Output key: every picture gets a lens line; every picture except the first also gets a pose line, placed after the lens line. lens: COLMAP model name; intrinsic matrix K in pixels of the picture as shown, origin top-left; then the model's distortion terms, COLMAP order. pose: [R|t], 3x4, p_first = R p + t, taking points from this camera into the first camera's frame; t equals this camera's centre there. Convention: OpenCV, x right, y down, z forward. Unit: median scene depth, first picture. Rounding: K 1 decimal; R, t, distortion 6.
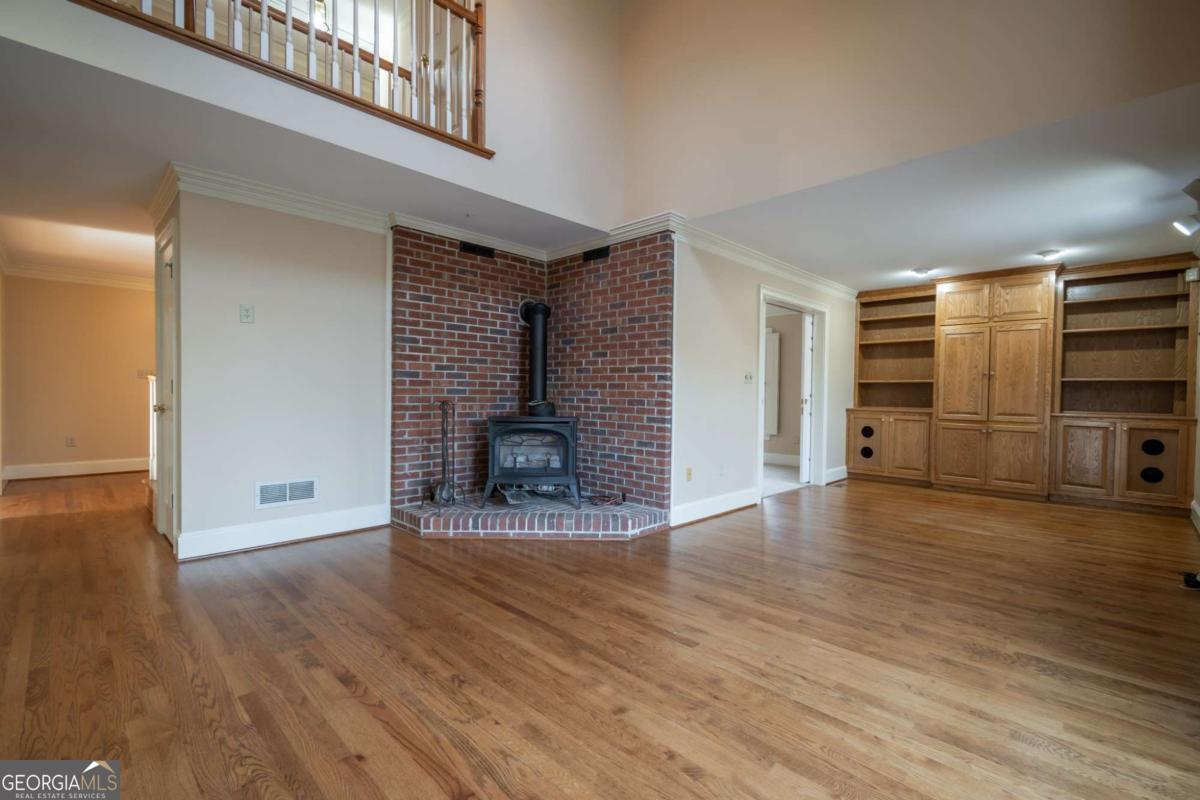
lens RADIAL K [[526.9, 0, 600.0], [0, 526.9, 400.5], [0, 0, 1]] dist [0.006714, -0.000945]
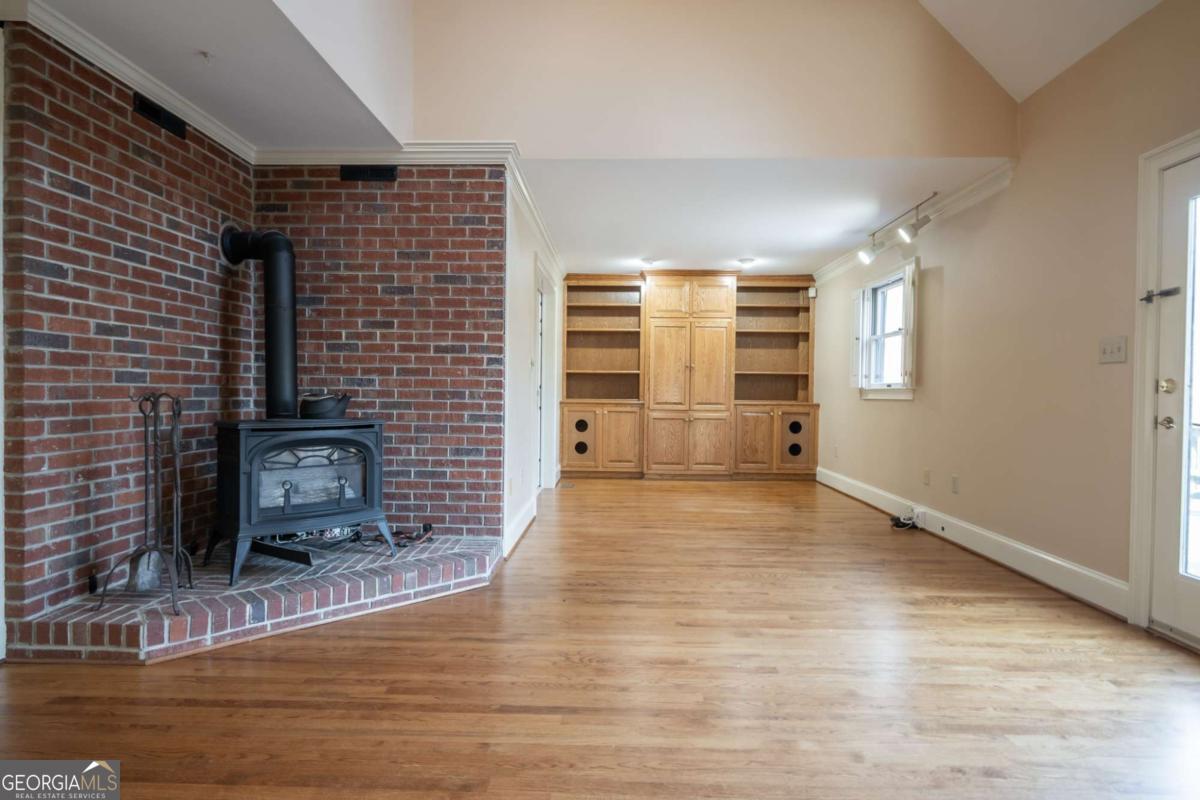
lens RADIAL K [[651.7, 0, 598.6], [0, 651.7, 401.1], [0, 0, 1]] dist [0.001575, -0.003230]
pose [[0.732023, -0.014939, 0.681116, -0.378467], [0.008655, 0.999883, 0.012628, 0.002676], [-0.681225, -0.003349, 0.732067, 0.207962]]
